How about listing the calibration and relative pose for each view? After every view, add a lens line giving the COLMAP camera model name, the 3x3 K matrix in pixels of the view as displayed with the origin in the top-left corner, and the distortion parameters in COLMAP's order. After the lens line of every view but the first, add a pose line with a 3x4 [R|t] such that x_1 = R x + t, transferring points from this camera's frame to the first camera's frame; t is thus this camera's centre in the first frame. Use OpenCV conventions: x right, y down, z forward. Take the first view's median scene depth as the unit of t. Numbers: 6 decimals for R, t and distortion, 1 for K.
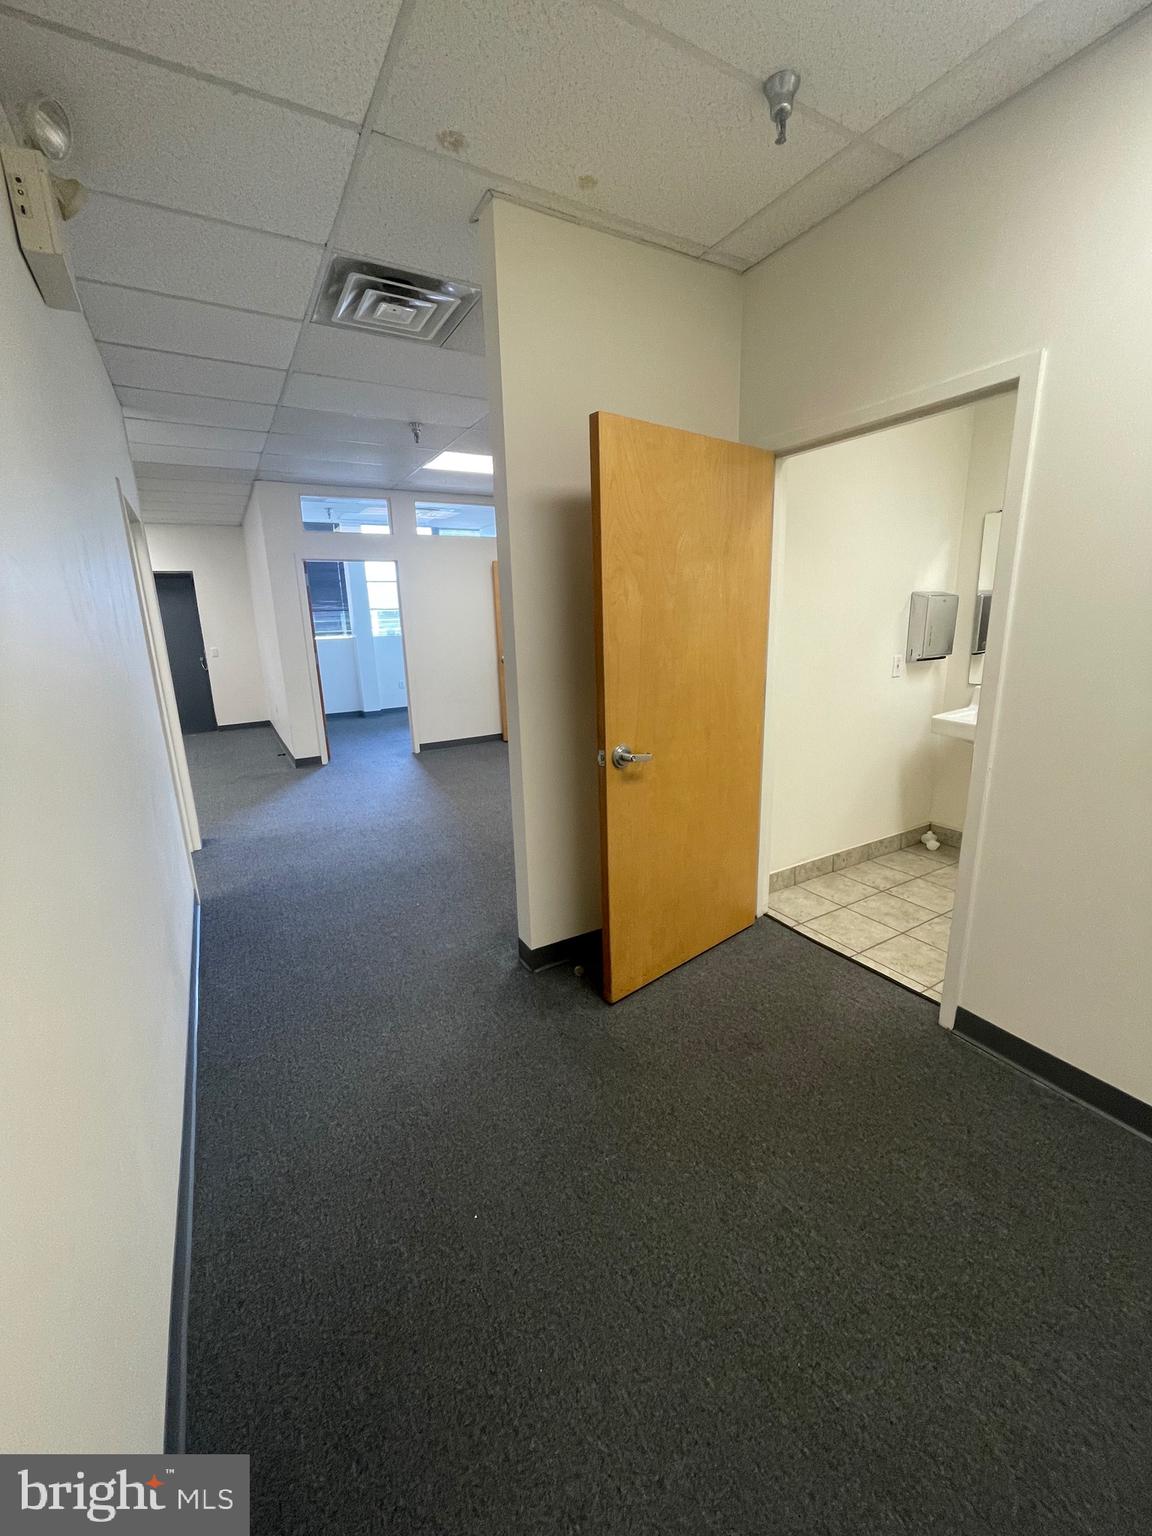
lens RADIAL K [[620.4, 0, 579.7], [0, 620.4, 768.0], [0, 0, 1]] dist [-0.000603, 0.000287]
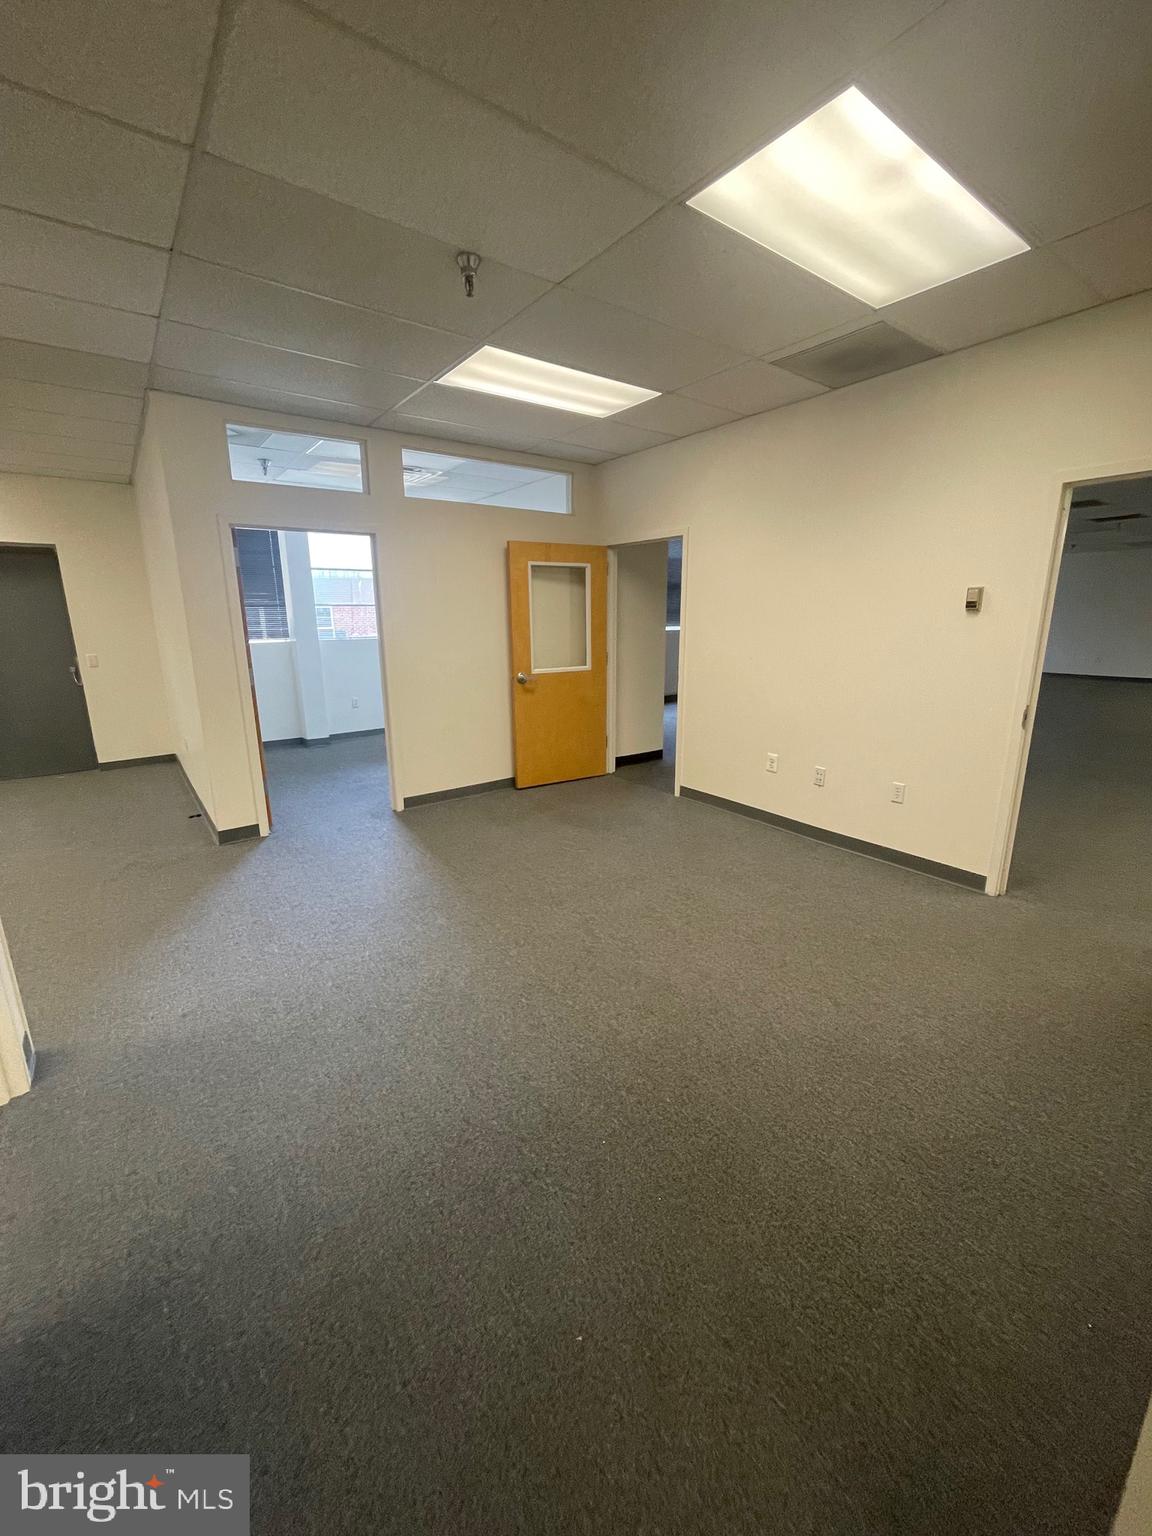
lens RADIAL K [[620.4, 0, 574.4], [0, 620.4, 766.4], [0, 0, 1]] dist [-0.000603, 0.000287]
pose [[0.993907, -0.007665, 0.109954, -0.144966], [0.008077, 0.999962, -0.003300, -0.071362], [-0.109924, 0.004168, 0.993931, 0.285391]]
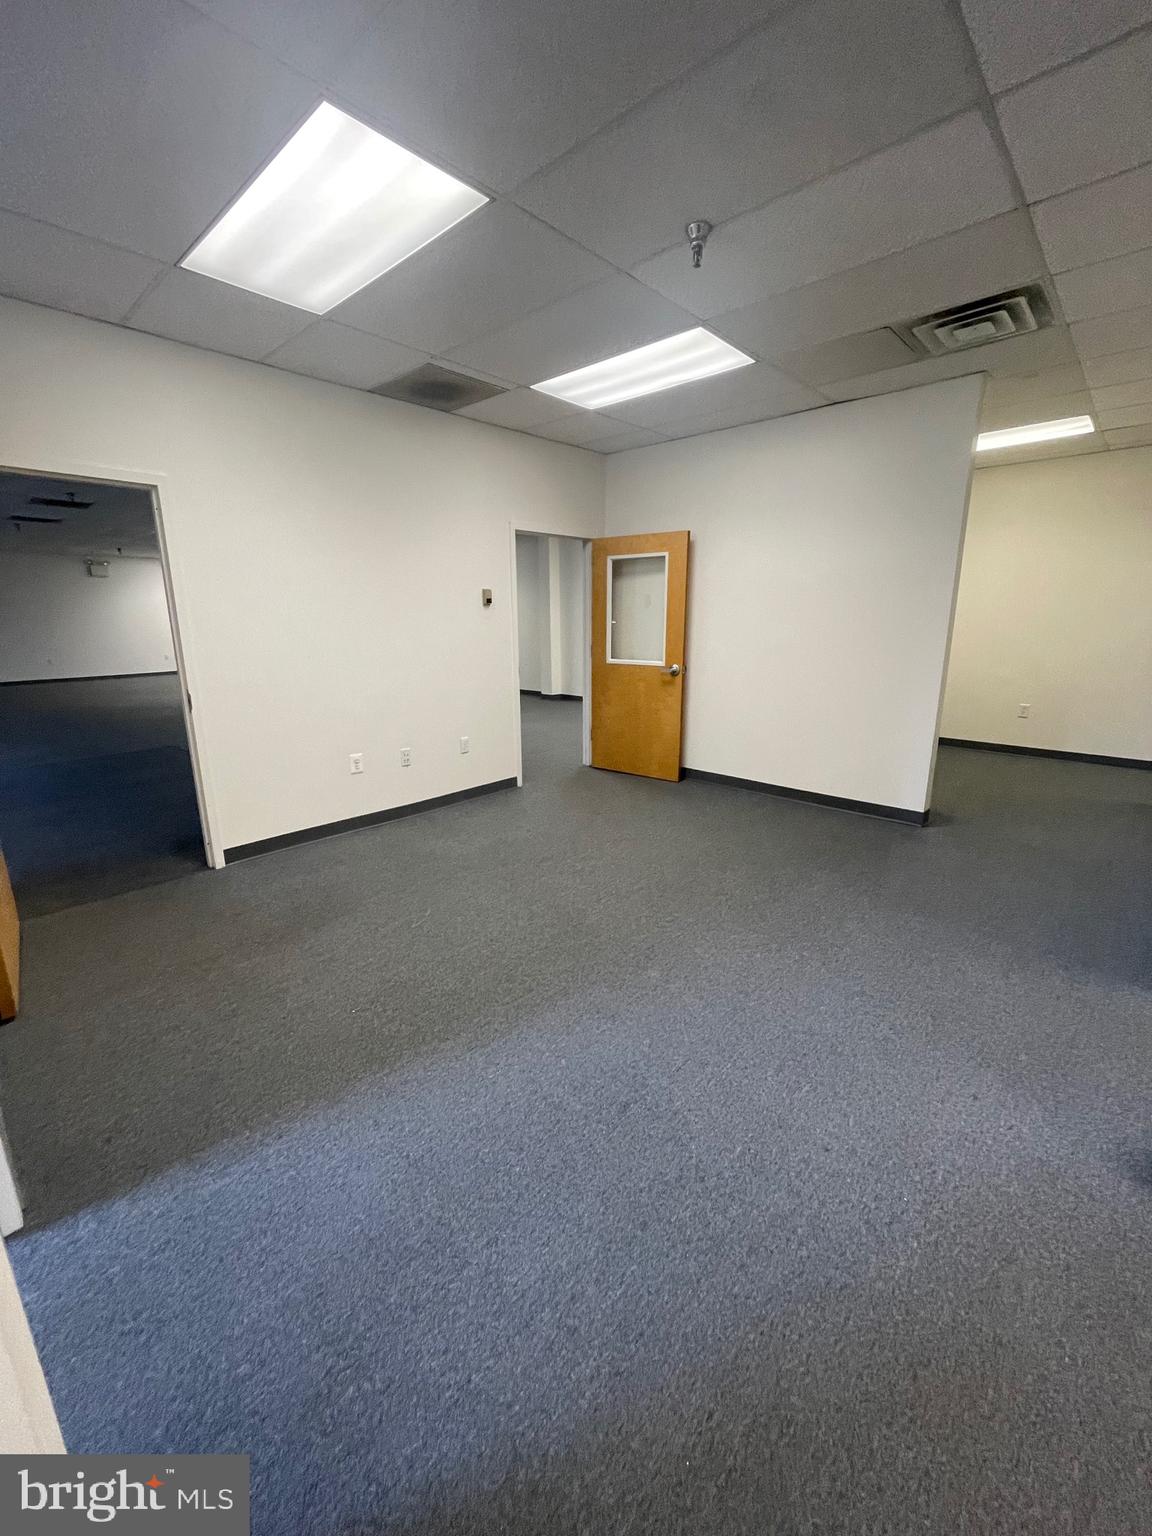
lens RADIAL K [[620.4, 0, 569.5], [0, 620.4, 766.1], [0, 0, 1]] dist [-0.000603, 0.000287]
pose [[-0.294234, -0.195539, 0.935516, -0.547185], [0.246934, 0.930057, 0.272062, -0.202343], [-0.923282, 0.311061, -0.225369, 0.919577]]
